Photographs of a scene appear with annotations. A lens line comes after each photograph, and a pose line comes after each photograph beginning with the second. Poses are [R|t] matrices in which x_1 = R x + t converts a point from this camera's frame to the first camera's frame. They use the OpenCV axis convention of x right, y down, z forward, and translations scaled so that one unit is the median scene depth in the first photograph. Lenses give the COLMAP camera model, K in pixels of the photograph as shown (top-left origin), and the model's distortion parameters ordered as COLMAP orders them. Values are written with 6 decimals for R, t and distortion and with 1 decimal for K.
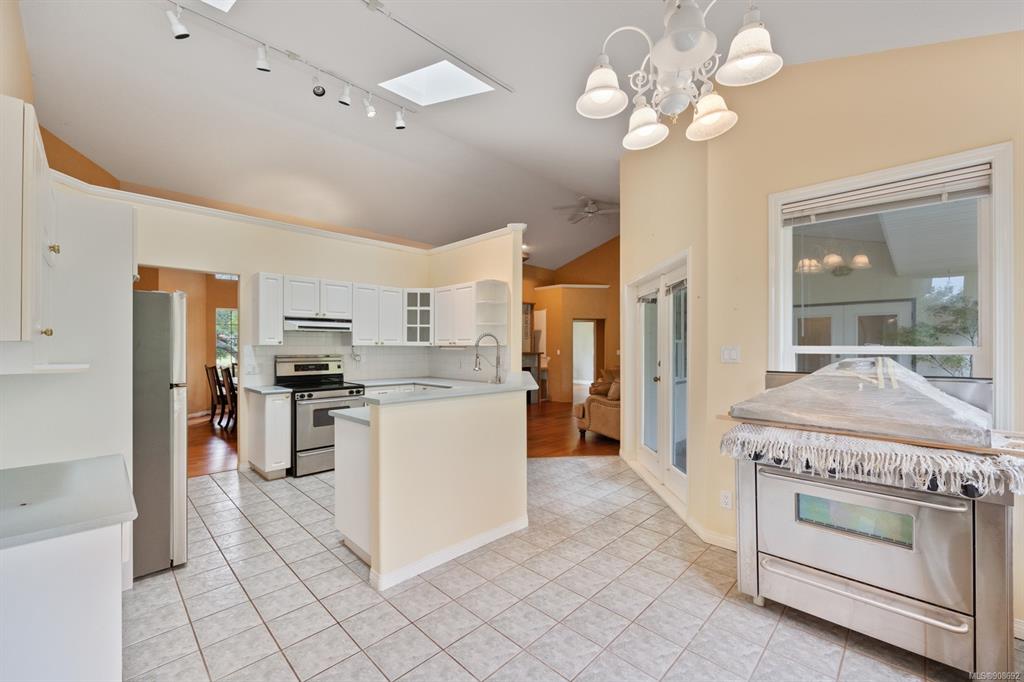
lens RADIAL K [[412.6, 0, 518.1], [0, 412.6, 345.1], [0, 0, 1]] dist [-0.002789, 0.000229]
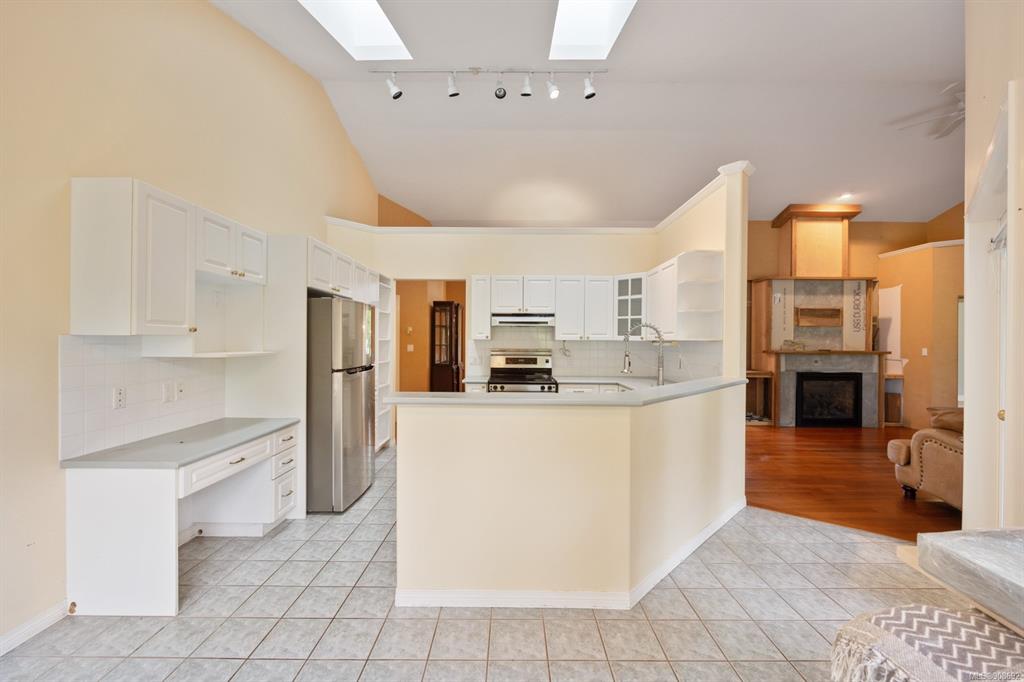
lens RADIAL K [[412.6, 0, 509.7], [0, 412.6, 341.5], [0, 0, 1]] dist [-0.002789, 0.000229]
pose [[0.697164, 0.003094, -0.716905, 0.224749], [-0.001328, 0.999995, 0.003025, 0.001662], [0.716910, -0.001157, 0.697164, 0.242728]]
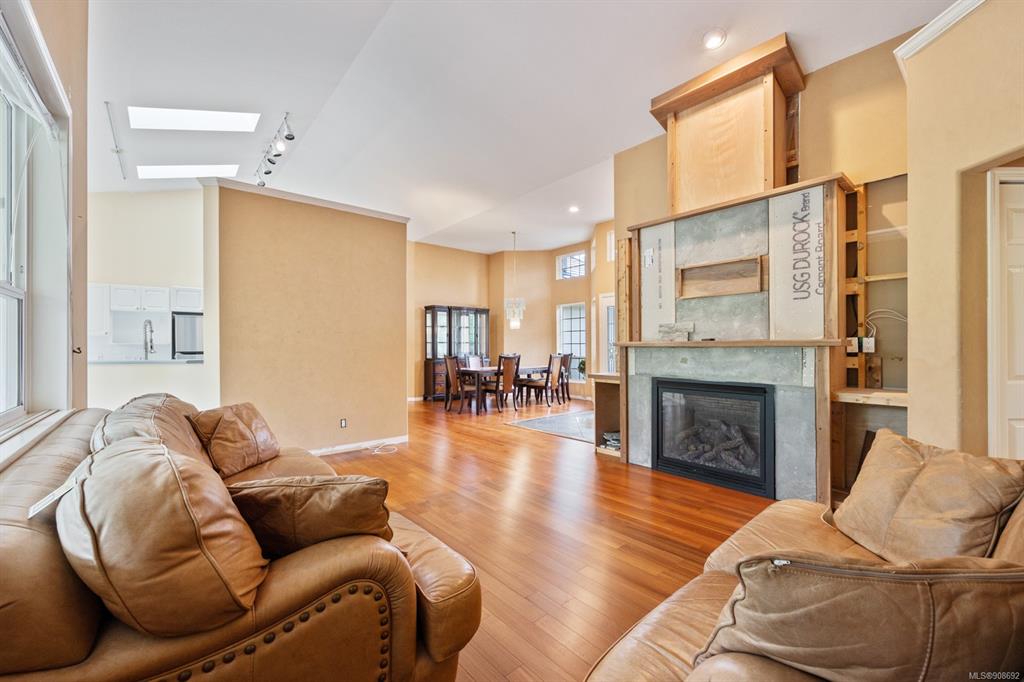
lens RADIAL K [[412.6, 0, 511.0], [0, 412.6, 345.1], [0, 0, 1]] dist [-0.002789, 0.000229]
pose [[-0.088118, 0.001392, -0.996109, 0.752544], [0.013670, 0.999907, 0.000188, 0.038088], [0.996016, -0.013601, -0.088129, 1.683921]]
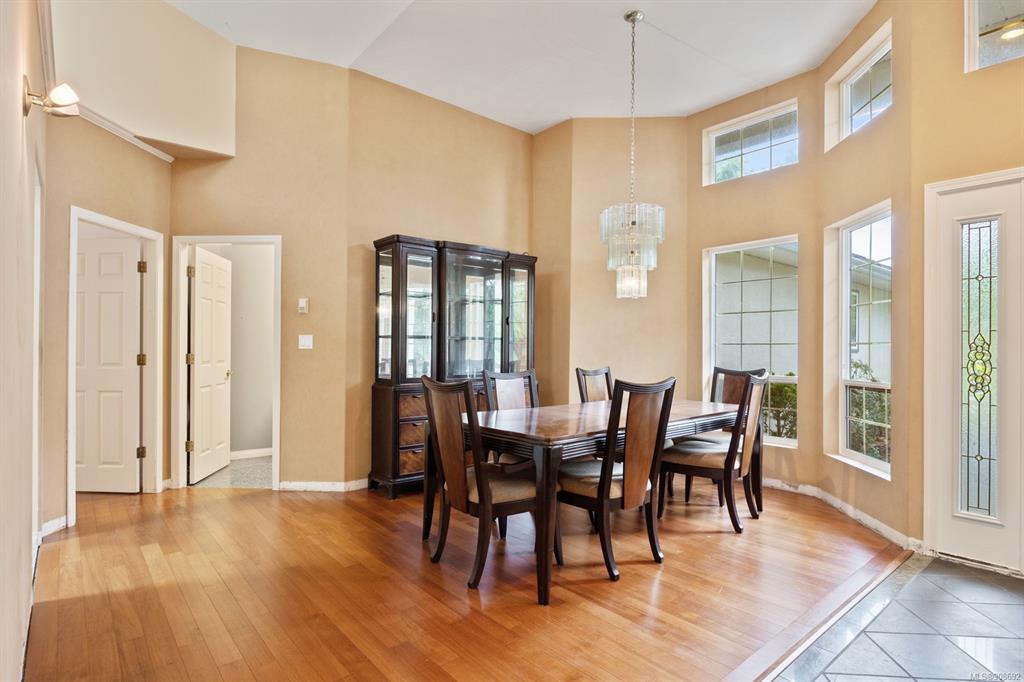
lens RADIAL K [[523.8, 0, 514.2], [0, 523.8, 342.7], [0, 0, 1]] dist [-0.006418, 0.000485]
pose [[-0.082413, -0.006241, -0.996579, -0.200489], [0.000457, 0.999980, -0.006300, 0.037916], [0.996598, -0.000974, -0.082409, 1.445382]]
